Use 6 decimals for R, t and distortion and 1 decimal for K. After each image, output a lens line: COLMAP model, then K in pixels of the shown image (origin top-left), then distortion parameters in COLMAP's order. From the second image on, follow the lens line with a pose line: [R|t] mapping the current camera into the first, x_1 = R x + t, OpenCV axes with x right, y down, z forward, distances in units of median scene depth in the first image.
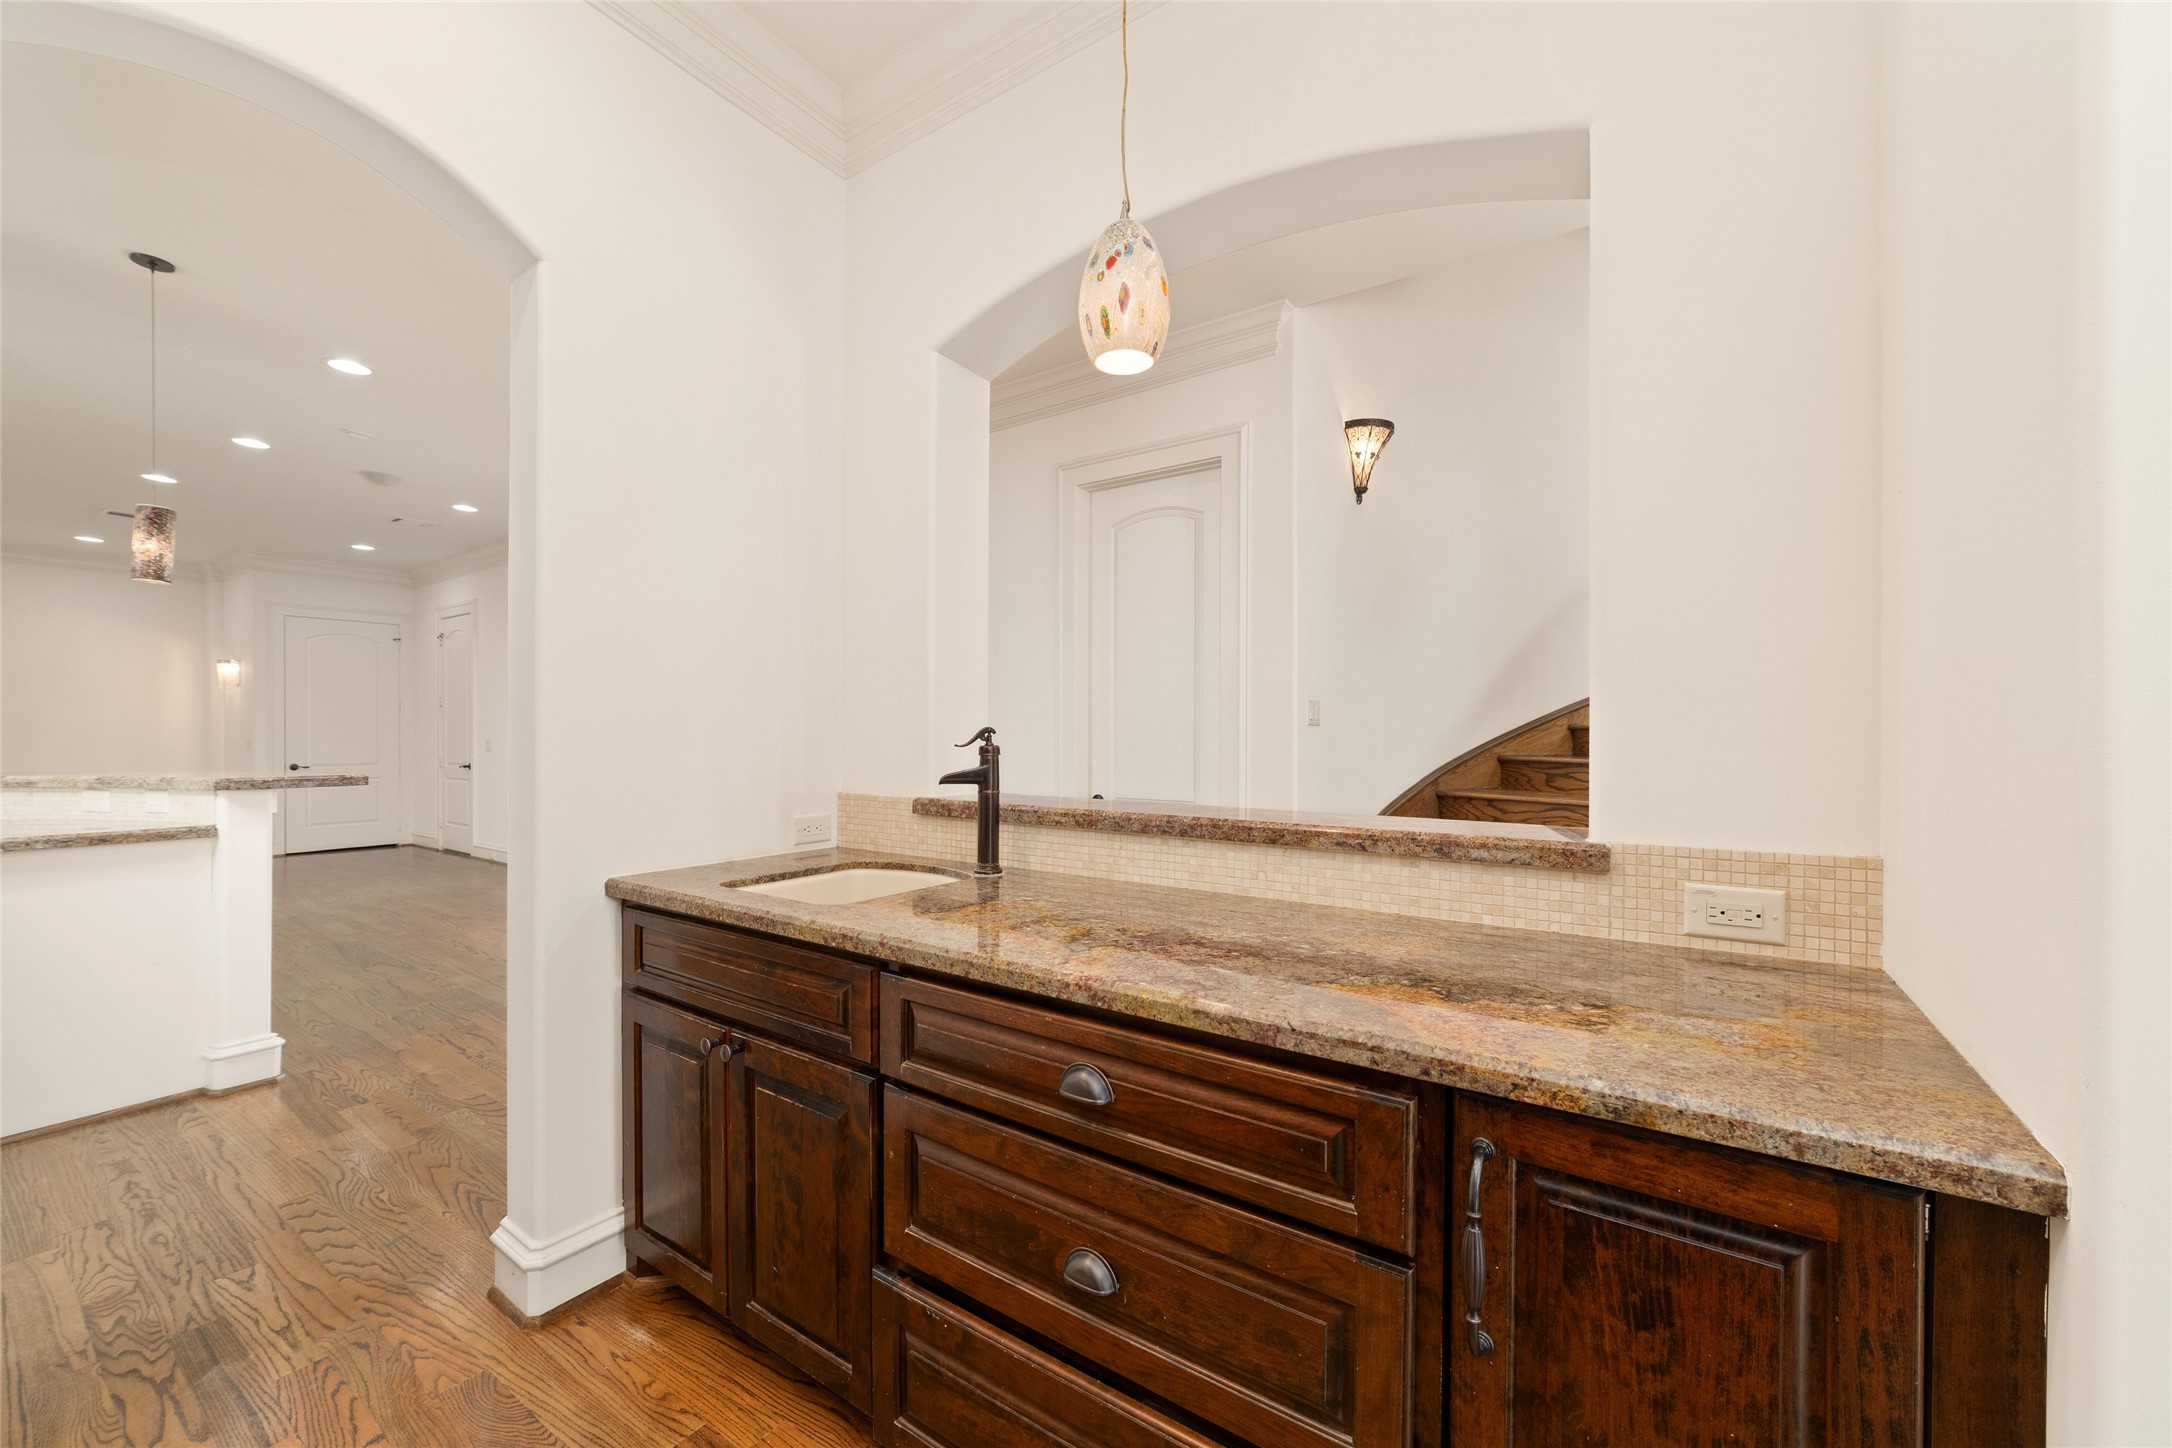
lens RADIAL K [[847.7, 0, 1099.6], [0, 847.7, 733.8], [0, 0, 1]] dist [-0.019580, 0.005515]
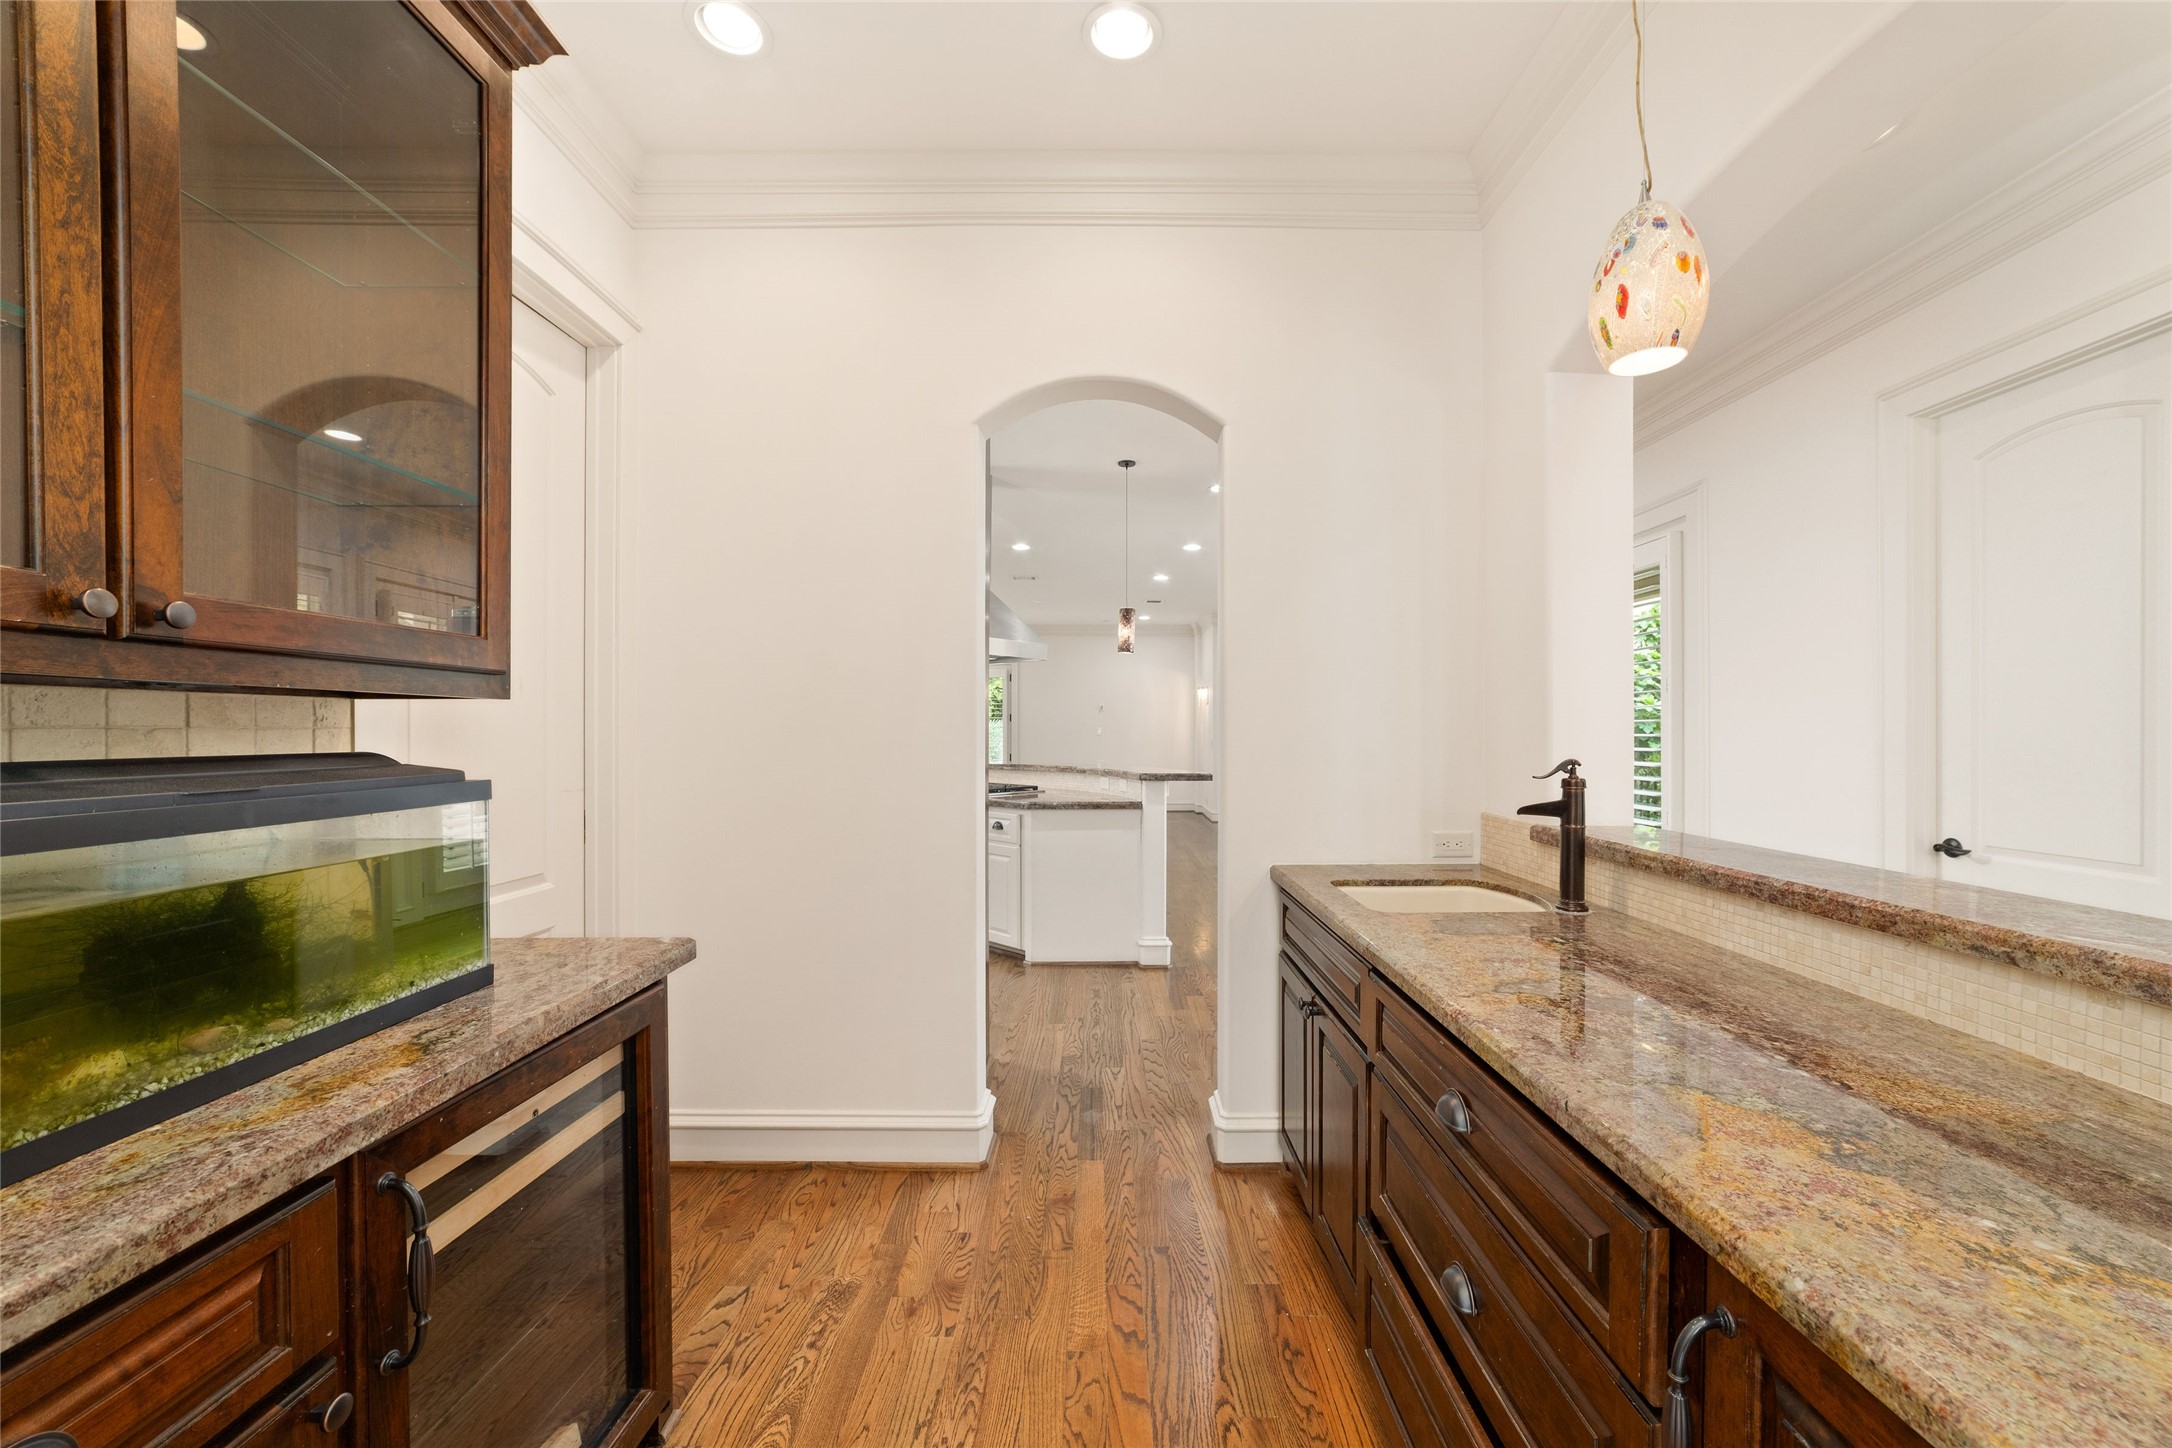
lens RADIAL K [[847.7, 0, 1099.5], [0, 847.7, 737.2], [0, 0, 1]] dist [-0.019580, 0.005515]
pose [[0.563154, 0.005617, -0.826333, 0.390960], [0.000764, 0.999973, 0.007318, -0.043261], [0.826351, -0.004753, 0.563135, 0.015201]]
